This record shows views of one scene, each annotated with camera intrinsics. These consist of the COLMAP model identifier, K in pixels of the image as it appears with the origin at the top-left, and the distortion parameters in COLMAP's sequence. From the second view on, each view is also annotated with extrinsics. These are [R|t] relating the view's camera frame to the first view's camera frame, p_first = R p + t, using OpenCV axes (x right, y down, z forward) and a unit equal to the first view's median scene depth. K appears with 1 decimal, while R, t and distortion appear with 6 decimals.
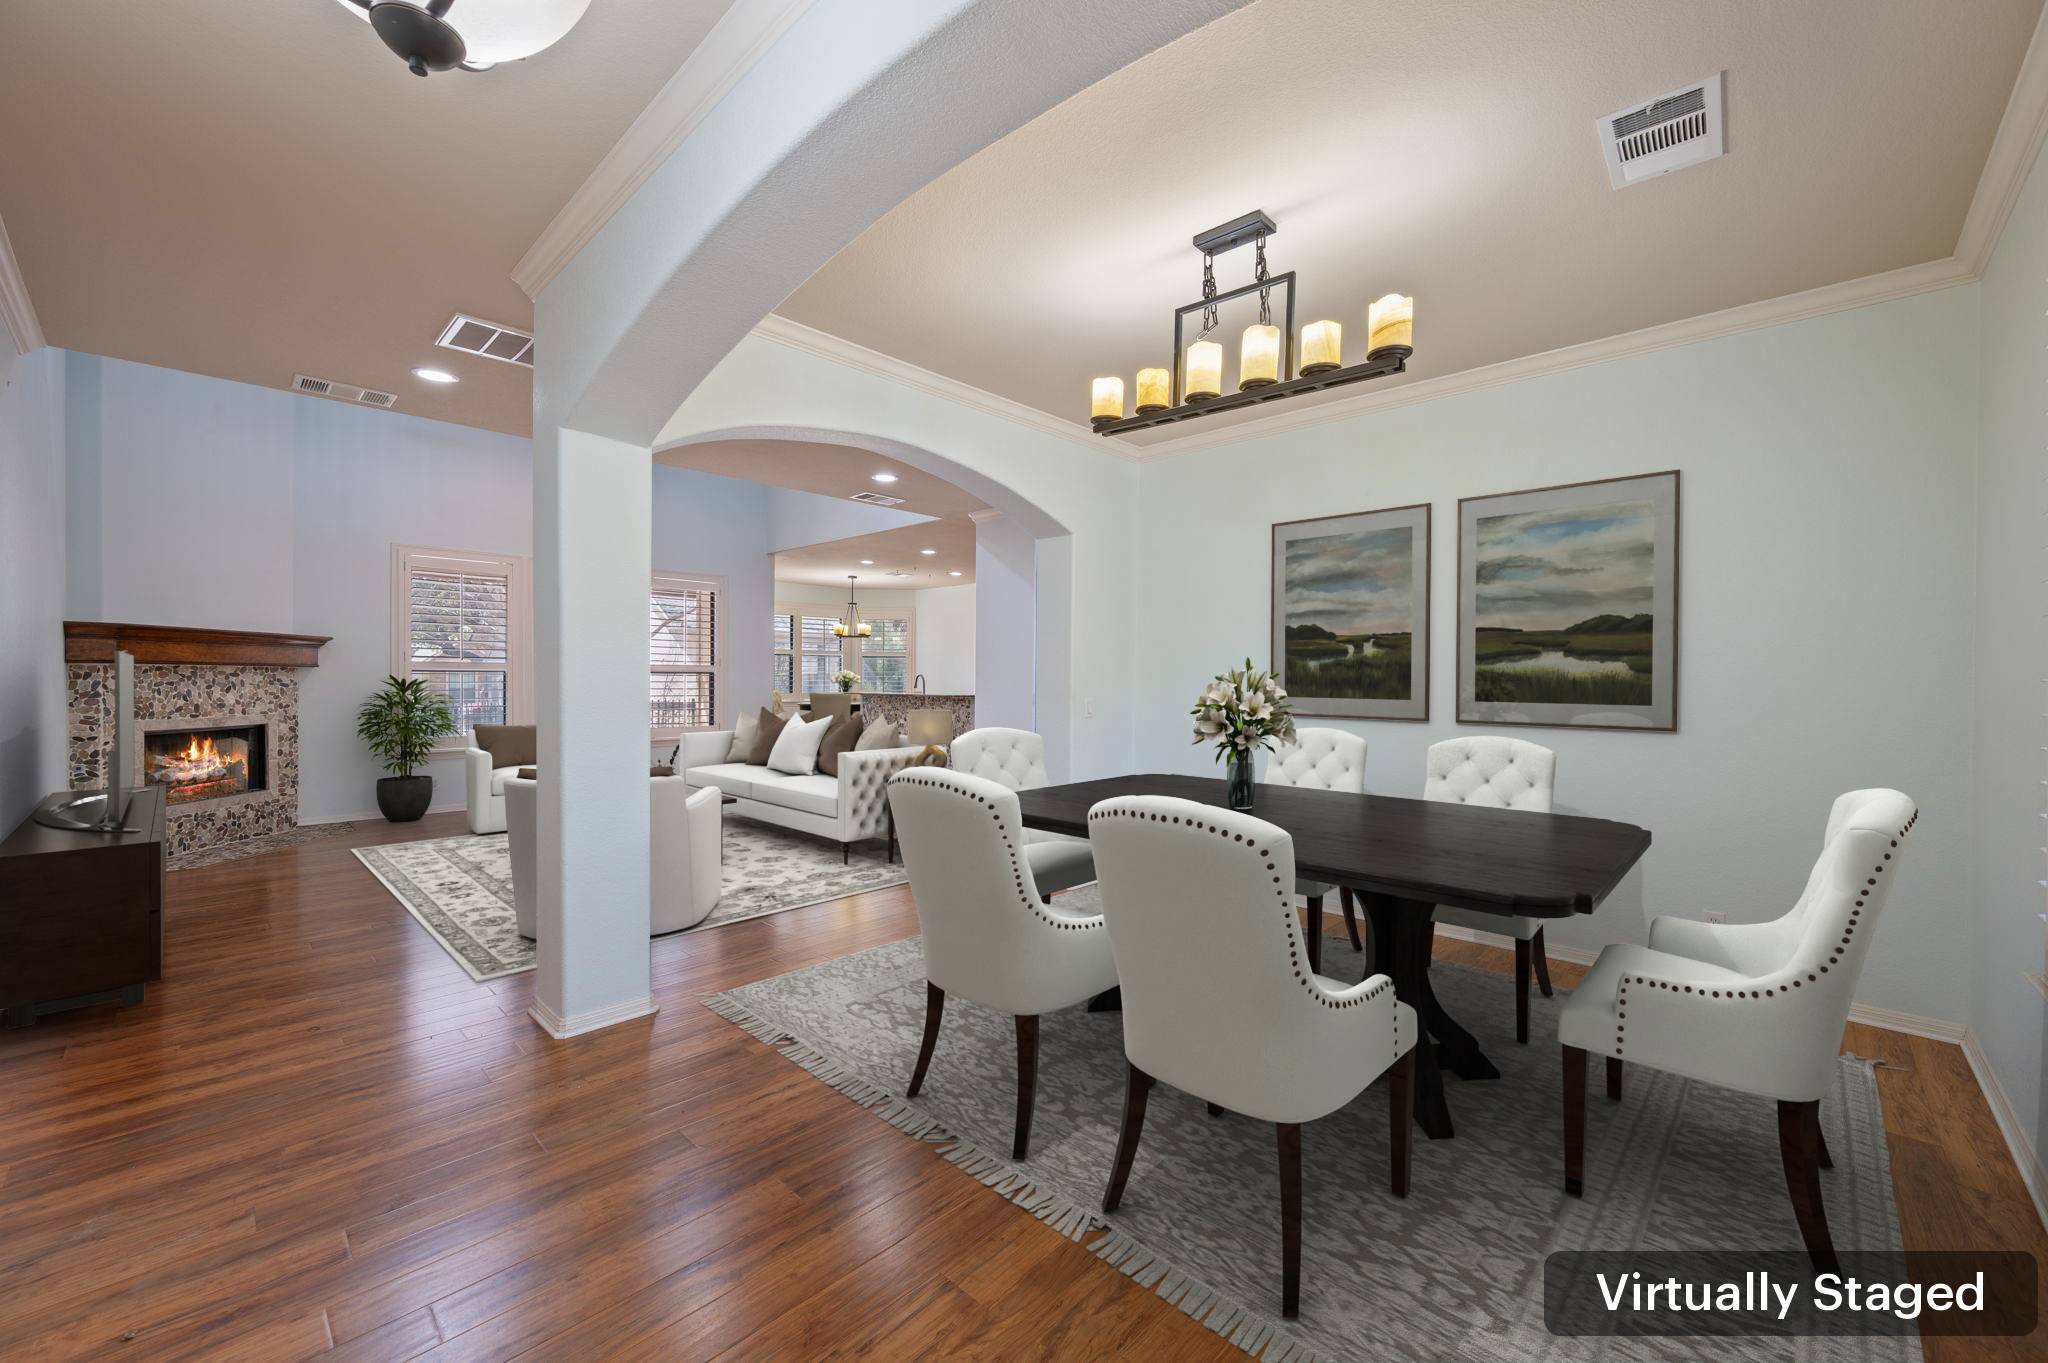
lens RADIAL K [[804.4, 0, 1024.0], [0, 804.4, 681.5], [0, 0, 1]] dist [-0.000876, -0.000232]
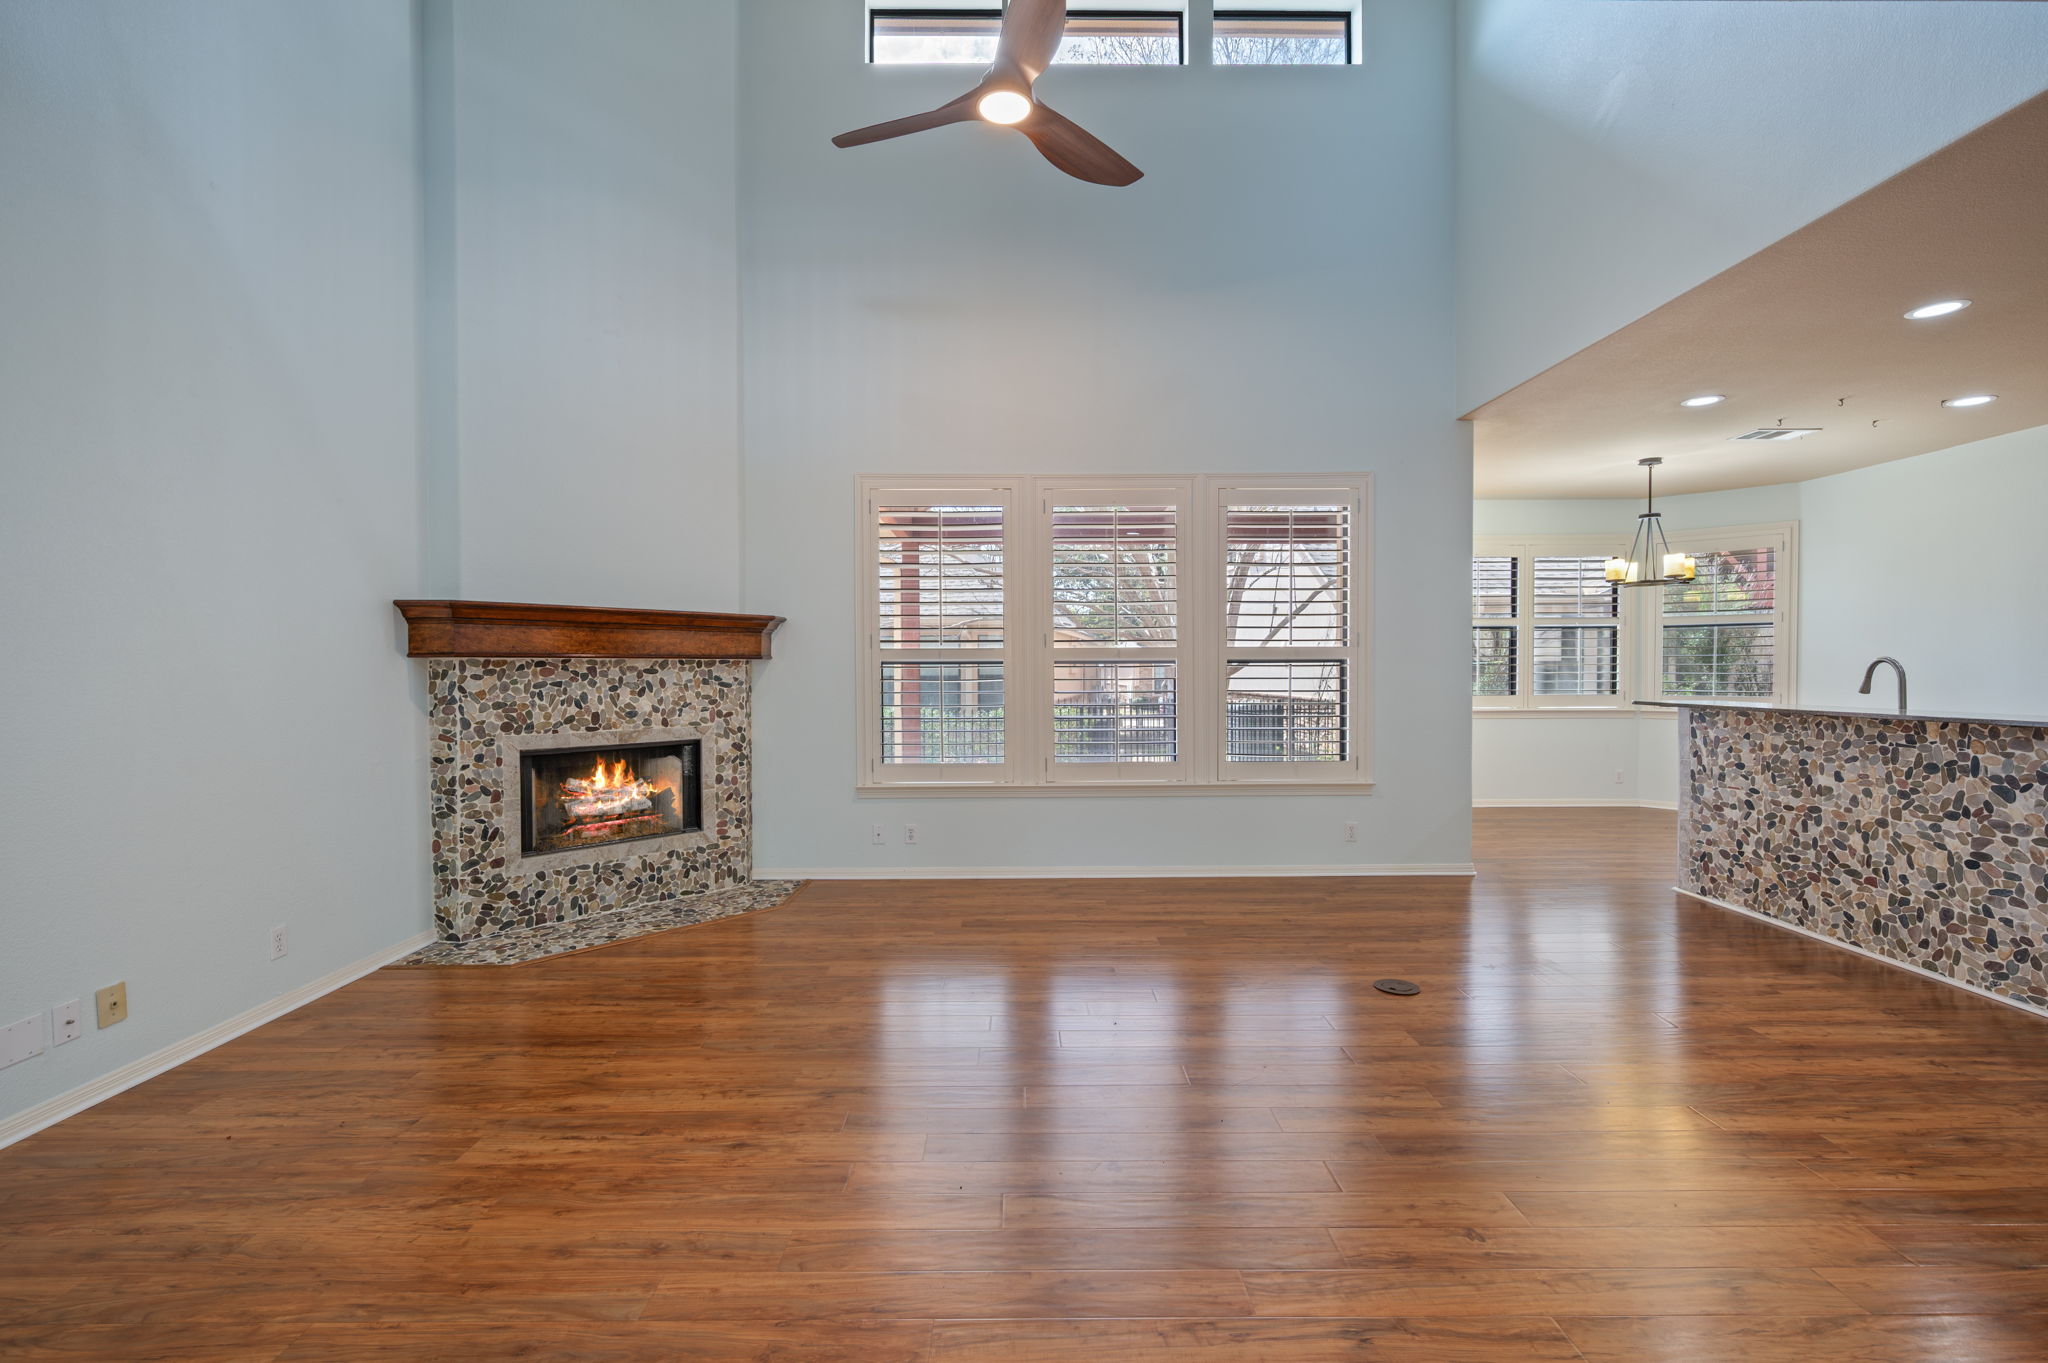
lens RADIAL K [[865.7, 0, 1024.0], [0, 865.7, 681.5], [0, 0, 1]] dist [-0.000892, -0.000314]
pose [[0.694566, 0.004309, -0.719416, -0.194212], [0.004349, 0.999939, 0.010189, -0.005683], [0.719416, -0.010206, 0.694504, 0.705192]]
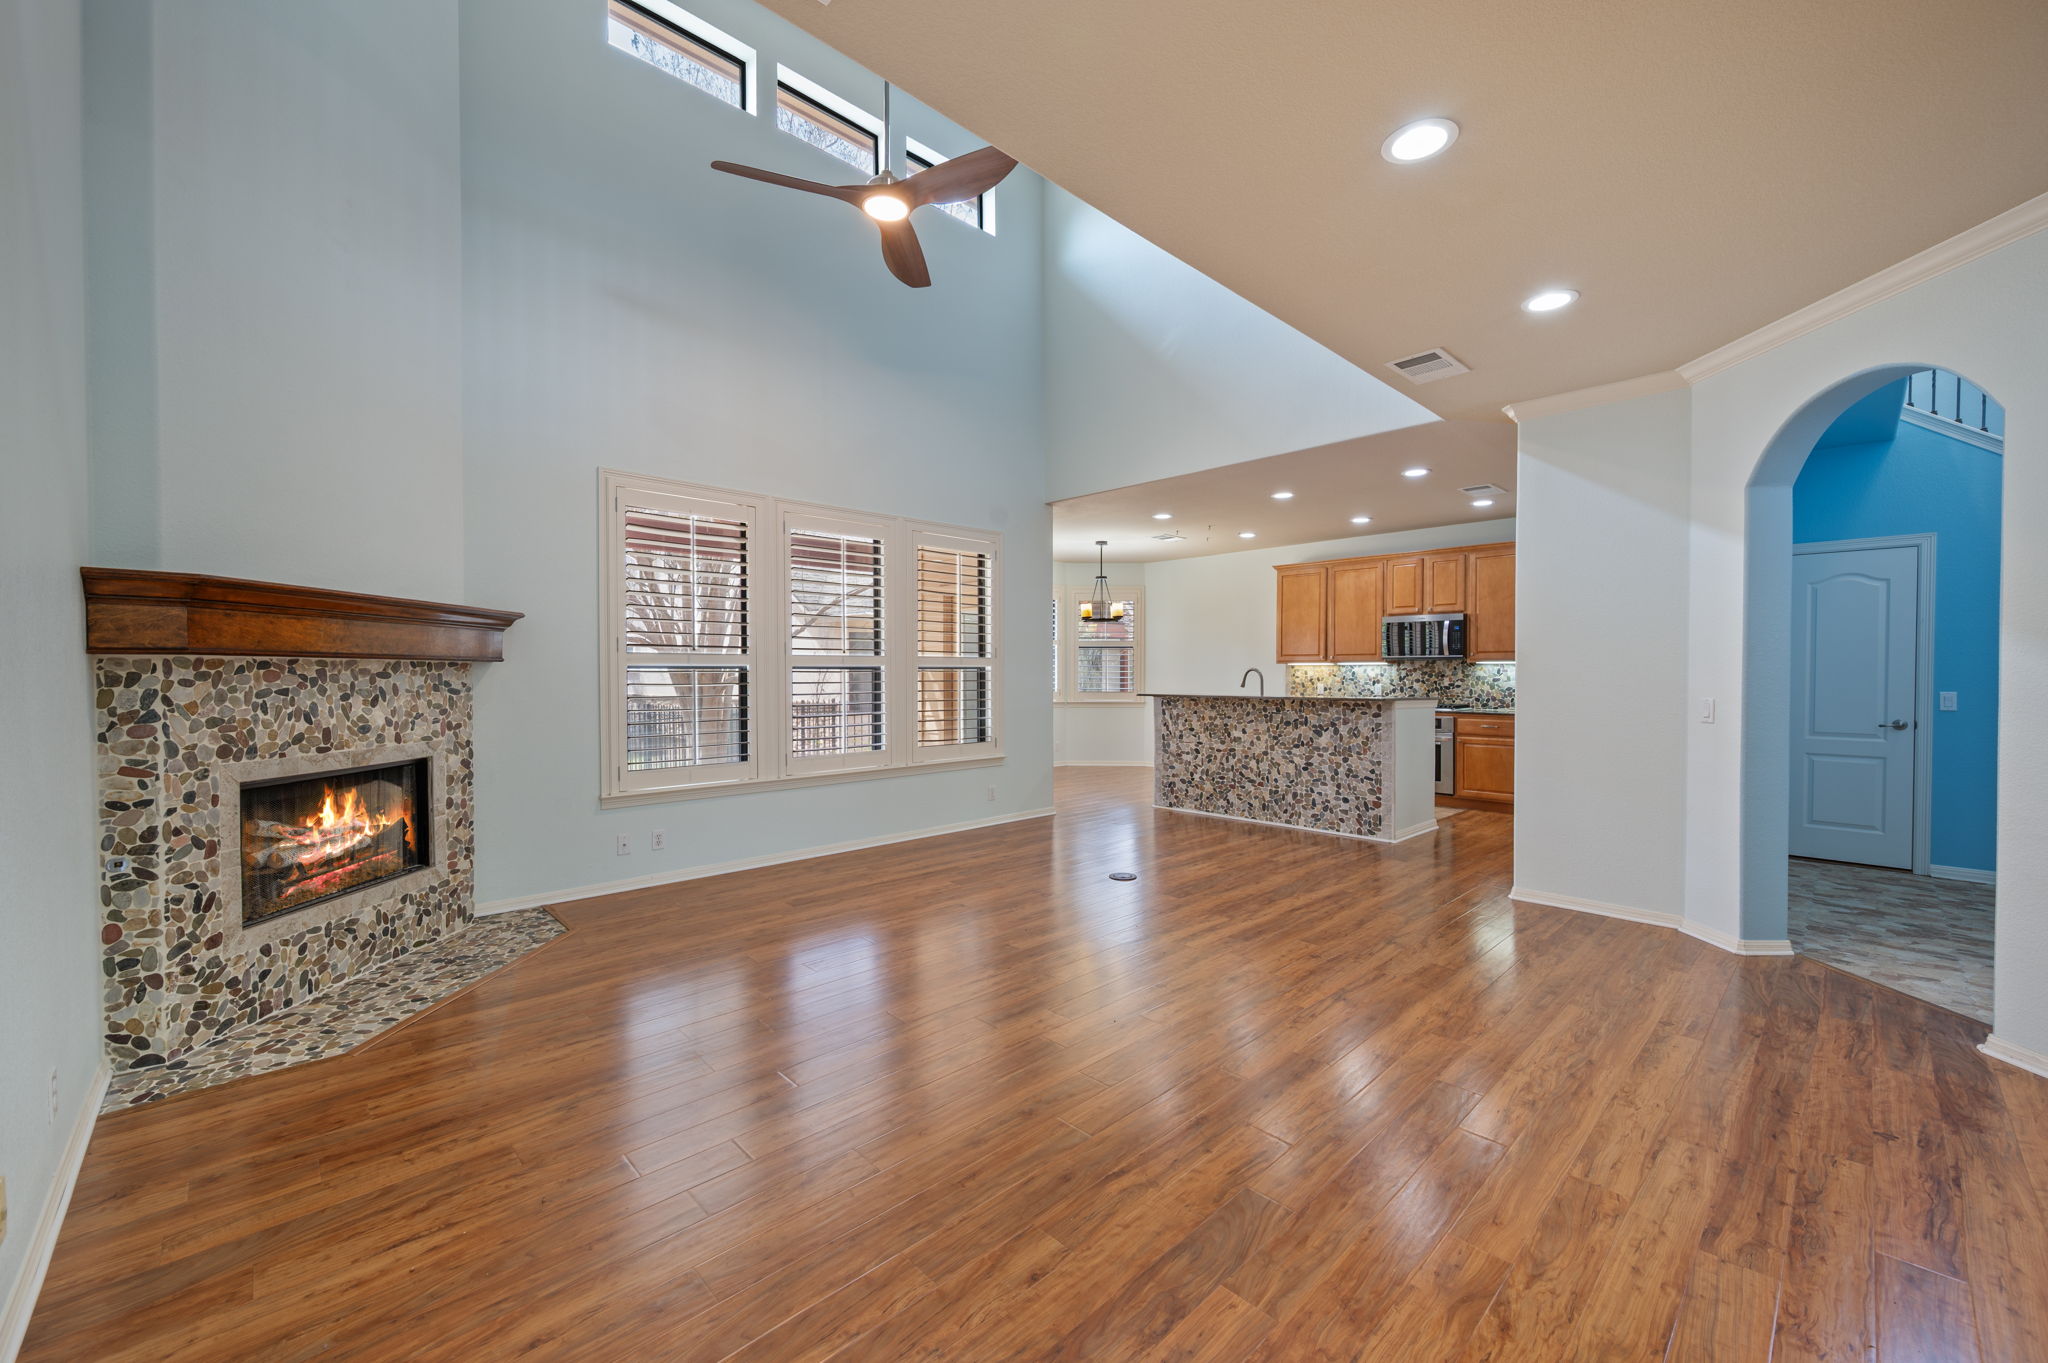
lens RADIAL K [[804.4, 0, 1024.0], [0, 804.4, 681.5], [0, 0, 1]] dist [-0.000876, -0.000232]
pose [[0.998957, -0.005639, -0.045313, -0.496492], [0.005961, 0.999958, 0.006971, -0.005185], [0.045271, -0.007234, 0.998949, 0.443023]]
